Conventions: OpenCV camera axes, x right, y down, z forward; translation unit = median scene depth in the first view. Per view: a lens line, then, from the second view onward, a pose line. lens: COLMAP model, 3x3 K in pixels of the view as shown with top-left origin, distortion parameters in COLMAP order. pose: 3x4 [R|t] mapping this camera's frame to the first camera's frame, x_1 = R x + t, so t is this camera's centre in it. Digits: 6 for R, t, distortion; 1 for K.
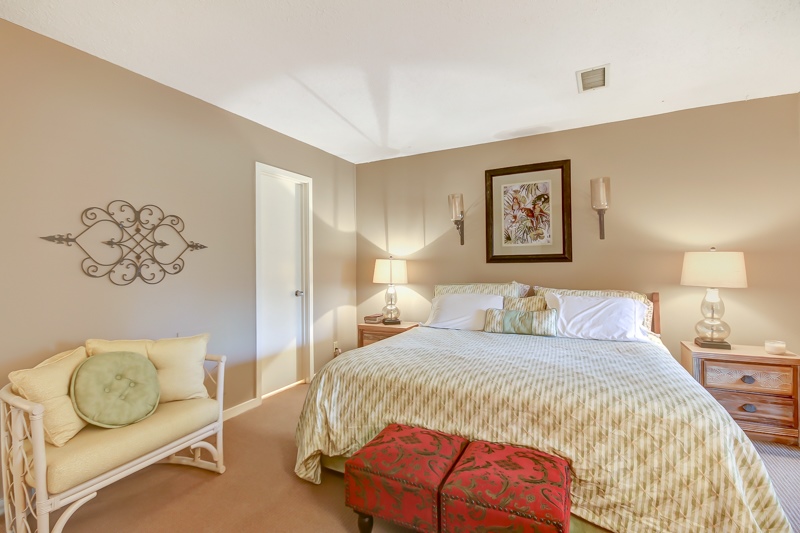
lens RADIAL K [[373.2, 0, 400.0], [0, 373.2, 266.5], [0, 0, 1]] dist [0.001208, -0.000015]
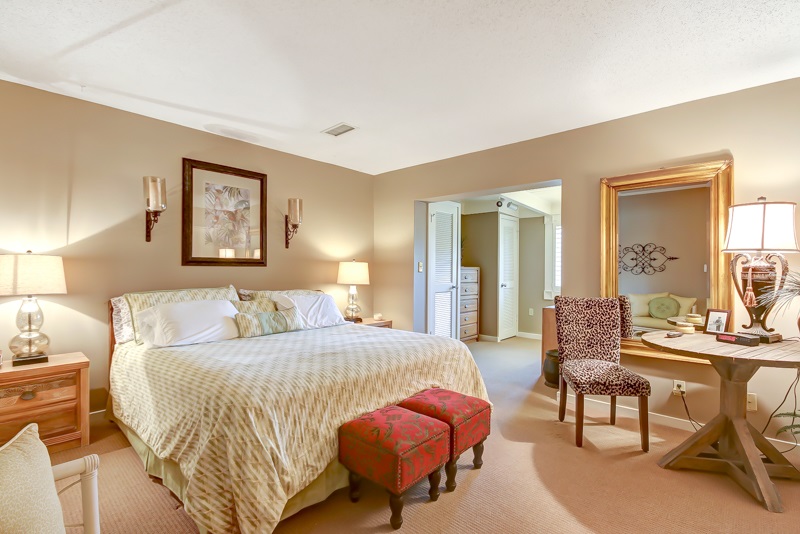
lens RADIAL K [[379.4, 0, 400.0], [0, 379.4, 267.0], [0, 0, 1]] dist [0.000346, -0.006475]
pose [[0.253408, 0.018775, 0.967177, -0.540852], [-0.008556, 0.999816, -0.017167, 0.005726], [-0.967322, -0.003925, 0.253522, 0.326400]]
